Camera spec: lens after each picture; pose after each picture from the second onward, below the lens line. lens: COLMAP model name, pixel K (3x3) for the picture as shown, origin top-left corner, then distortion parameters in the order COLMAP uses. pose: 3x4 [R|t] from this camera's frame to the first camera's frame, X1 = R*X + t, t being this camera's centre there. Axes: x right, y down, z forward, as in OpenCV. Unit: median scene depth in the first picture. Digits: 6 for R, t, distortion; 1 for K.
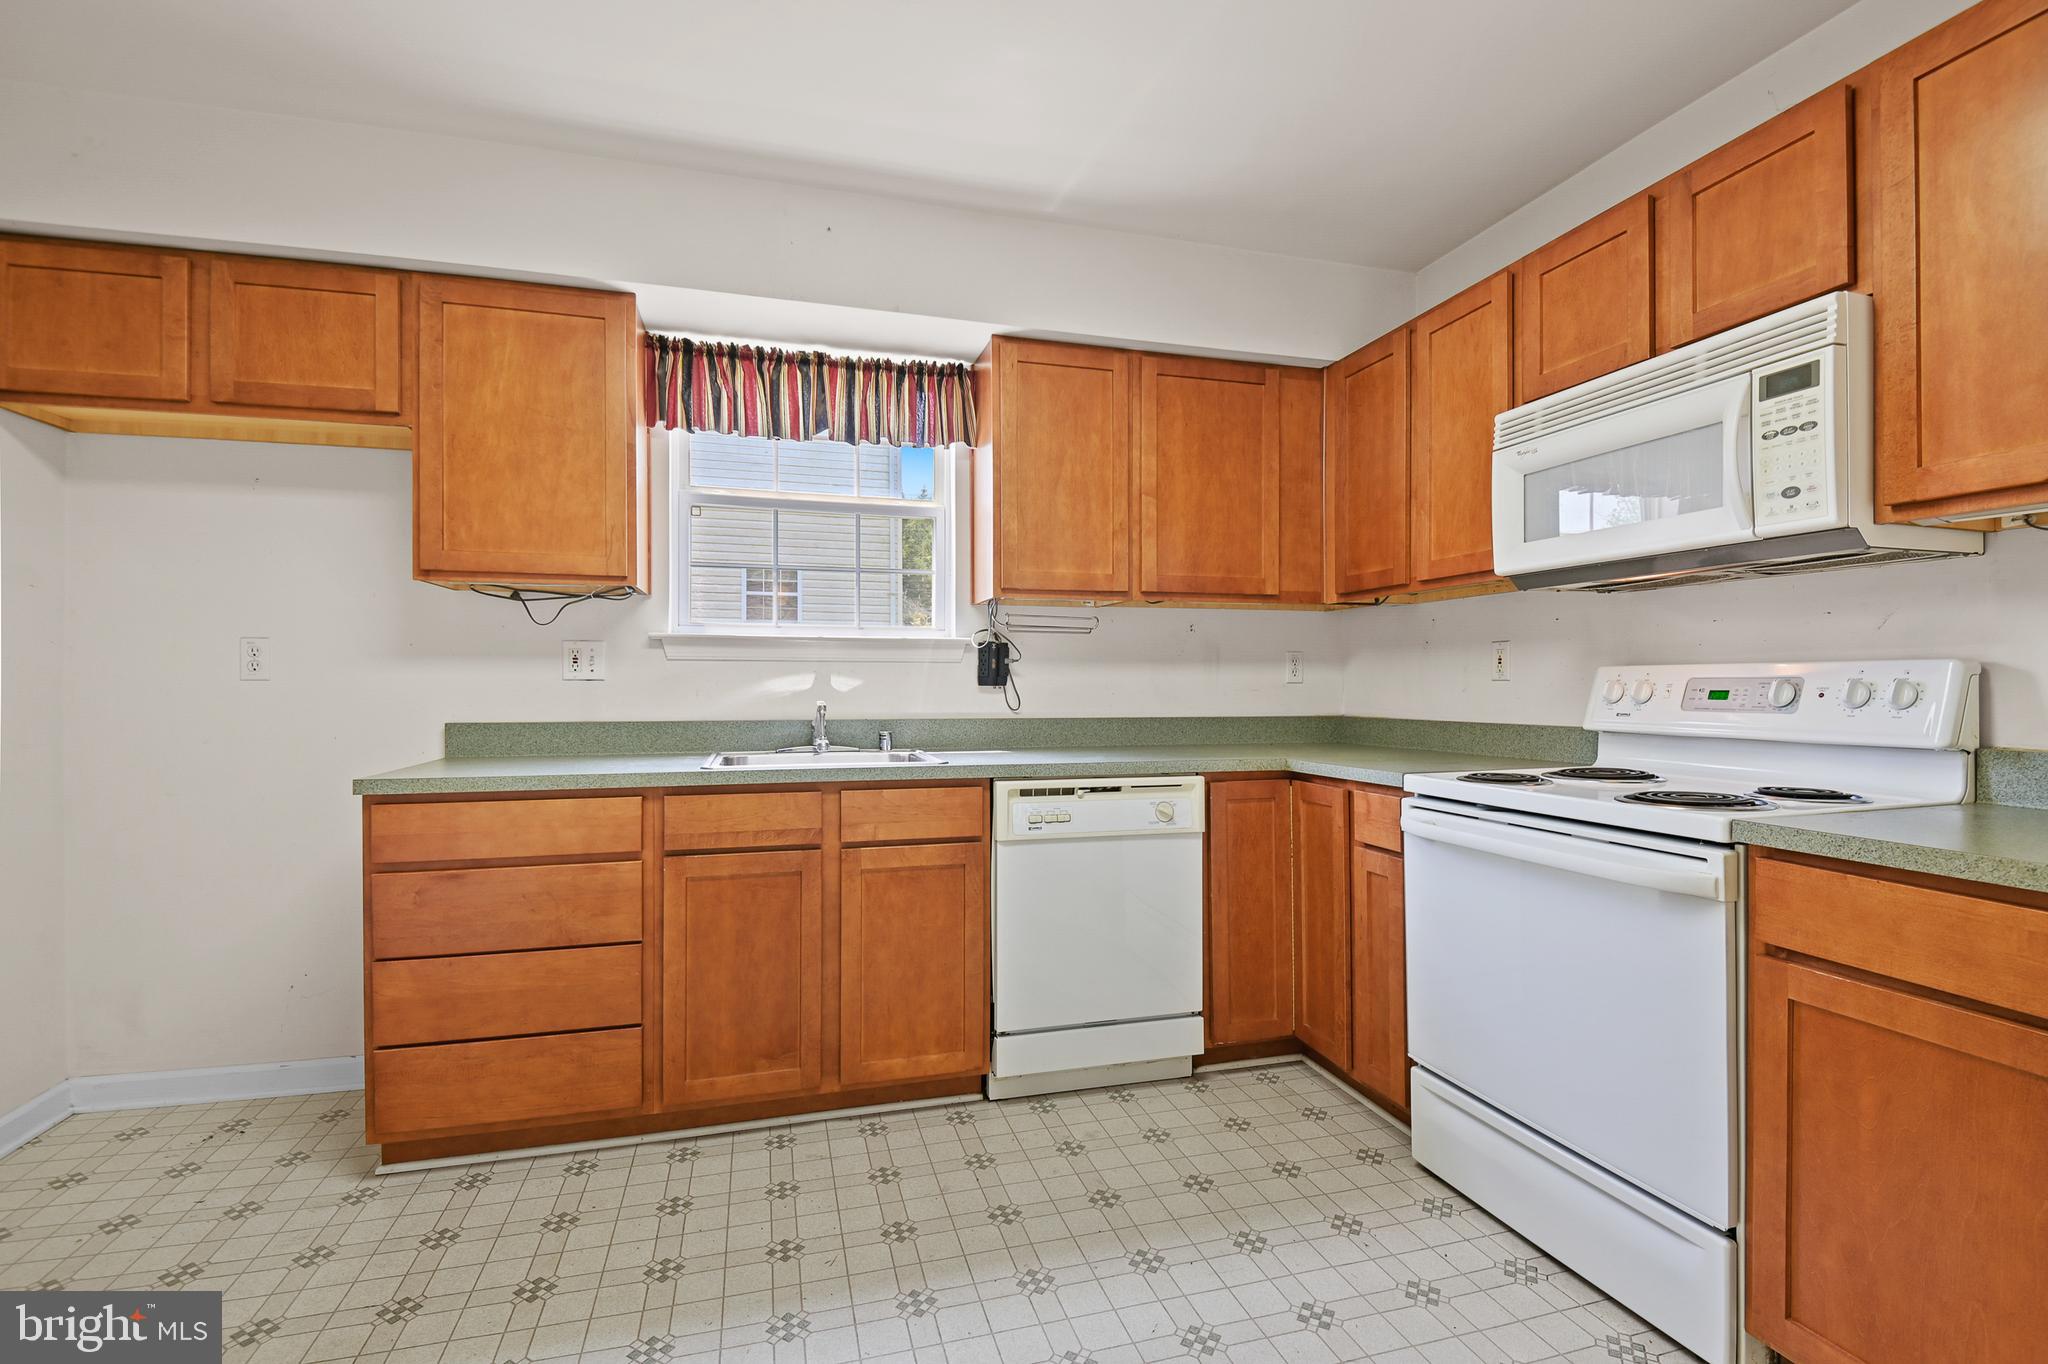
lens RADIAL K [[941.6, 0, 1036.6], [0, 941.6, 691.0], [0, 0, 1]] dist [-0.002221, -0.010684]
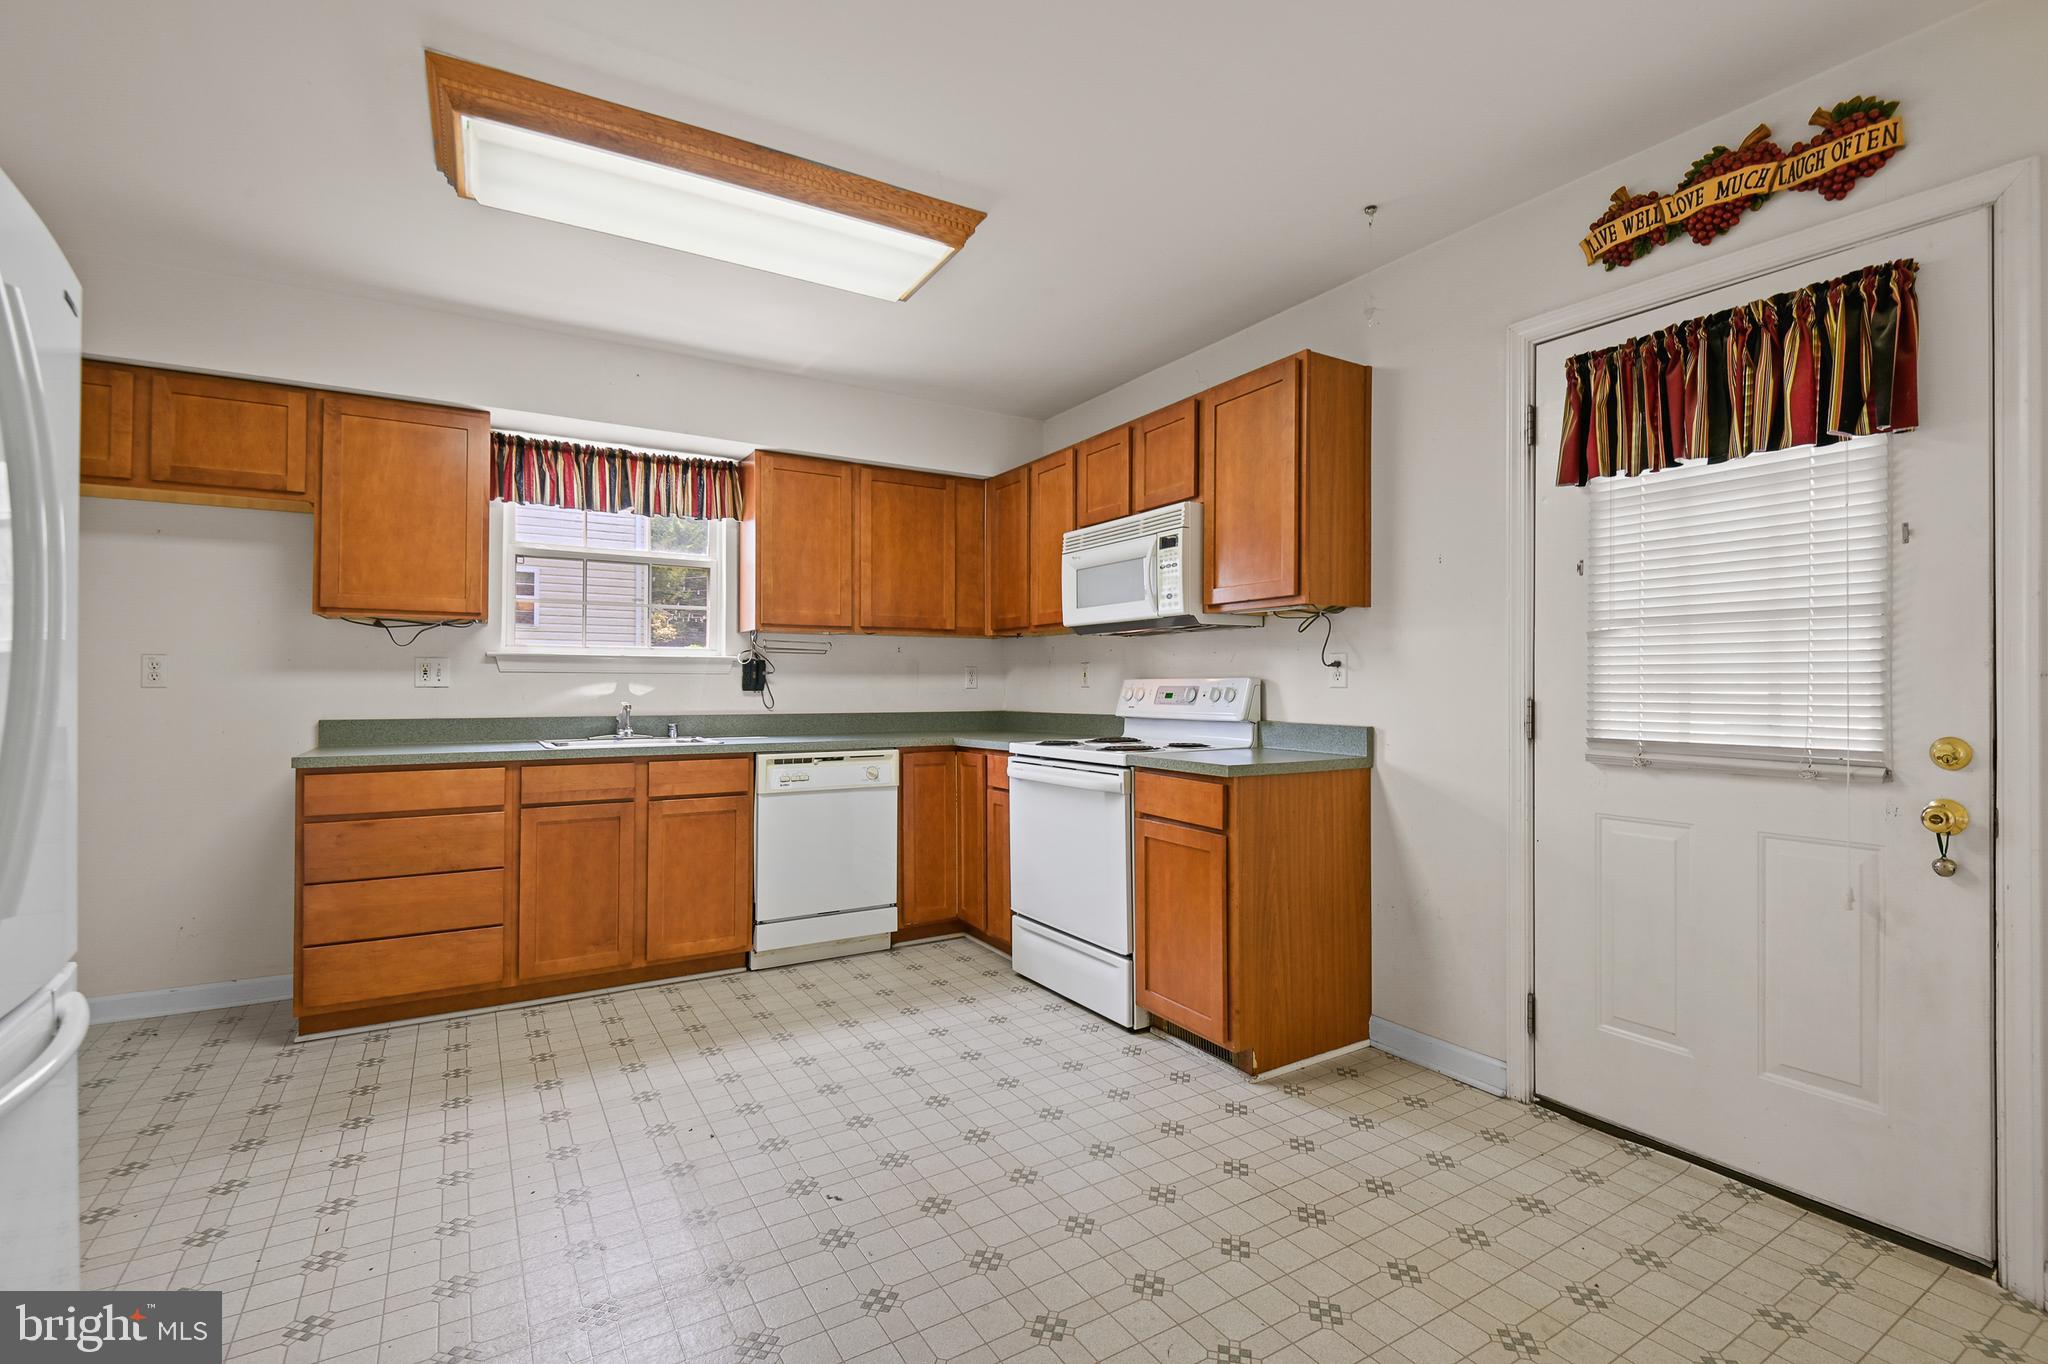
lens RADIAL K [[941.6, 0, 1045.7], [0, 941.6, 669.5], [0, 0, 1]] dist [-0.002221, -0.010684]
pose [[0.964806, 0.004232, 0.262928, 0.005765], [0.002776, 0.999651, -0.026276, 0.000606], [-0.262948, 0.026081, 0.964458, -0.587573]]
